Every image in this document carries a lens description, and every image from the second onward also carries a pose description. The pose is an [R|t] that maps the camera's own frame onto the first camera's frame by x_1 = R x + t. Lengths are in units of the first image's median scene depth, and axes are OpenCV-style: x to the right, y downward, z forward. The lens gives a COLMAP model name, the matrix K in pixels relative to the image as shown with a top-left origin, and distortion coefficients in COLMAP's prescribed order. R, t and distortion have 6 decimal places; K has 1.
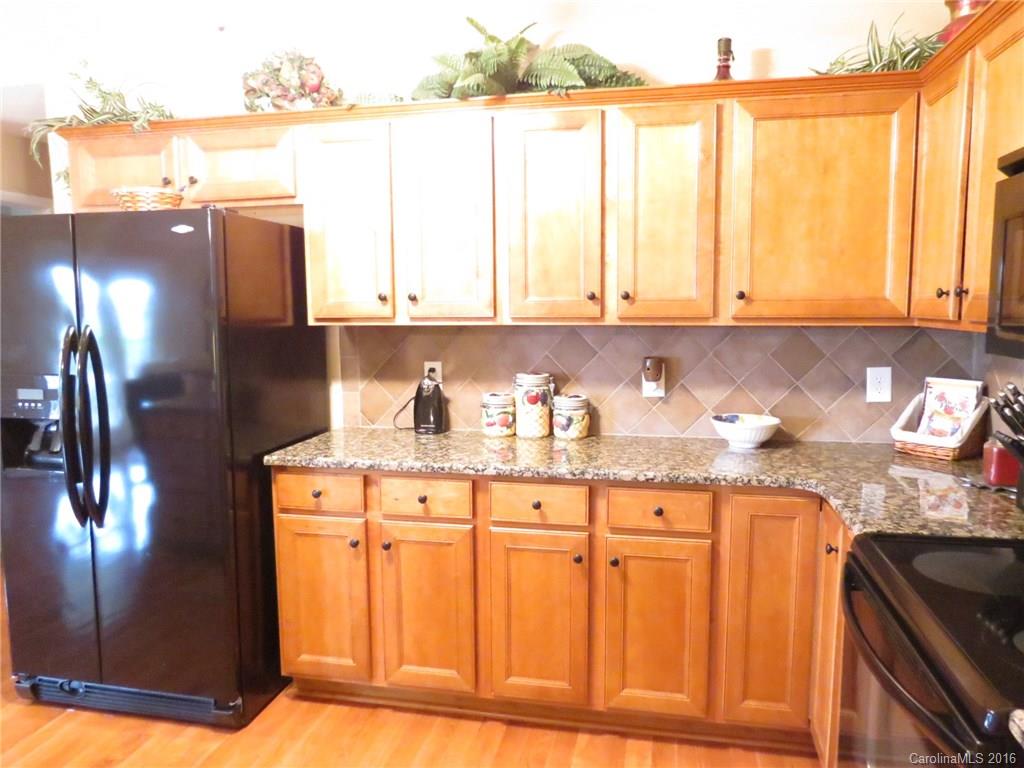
lens RADIAL K [[735.8, 0, 512.0], [0, 735.8, 384.0], [0, 0, 1]] dist [-0.001501, -0.000299]
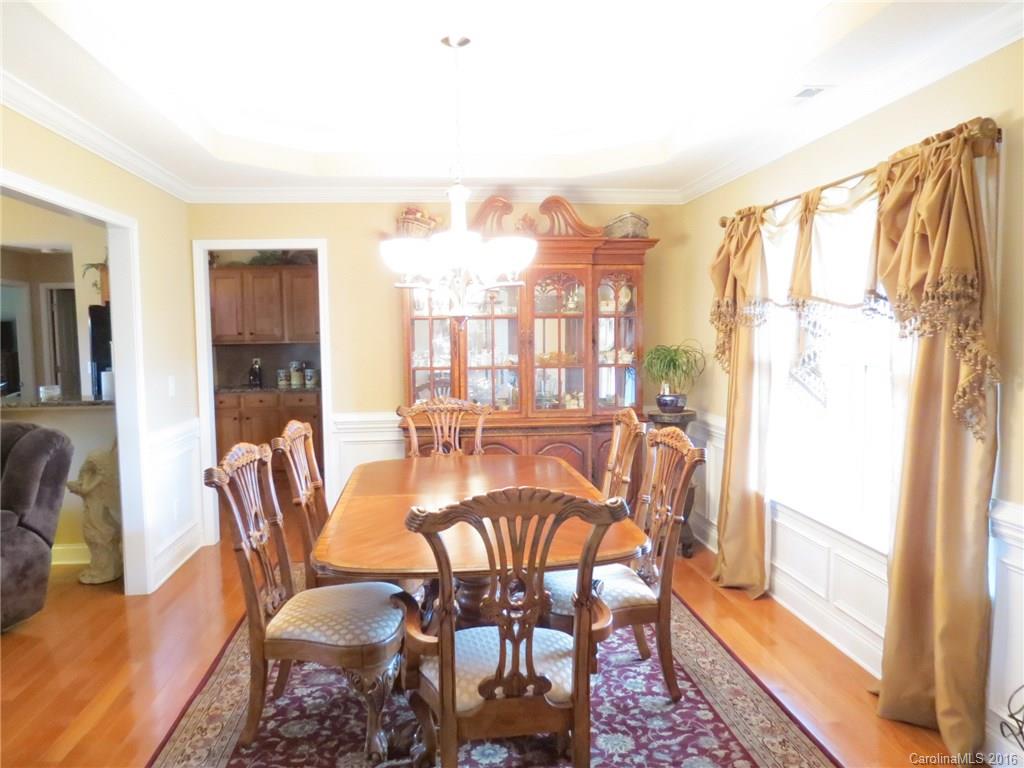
lens RADIAL K [[735.8, 0, 512.0], [0, 735.8, 384.0], [0, 0, 1]] dist [-0.001501, -0.000299]
pose [[0.948512, -0.030449, 0.315275, -0.079078], [0.043276, 0.998492, -0.033763, 0.203122], [-0.313771, 0.045668, 0.948400, -1.898242]]
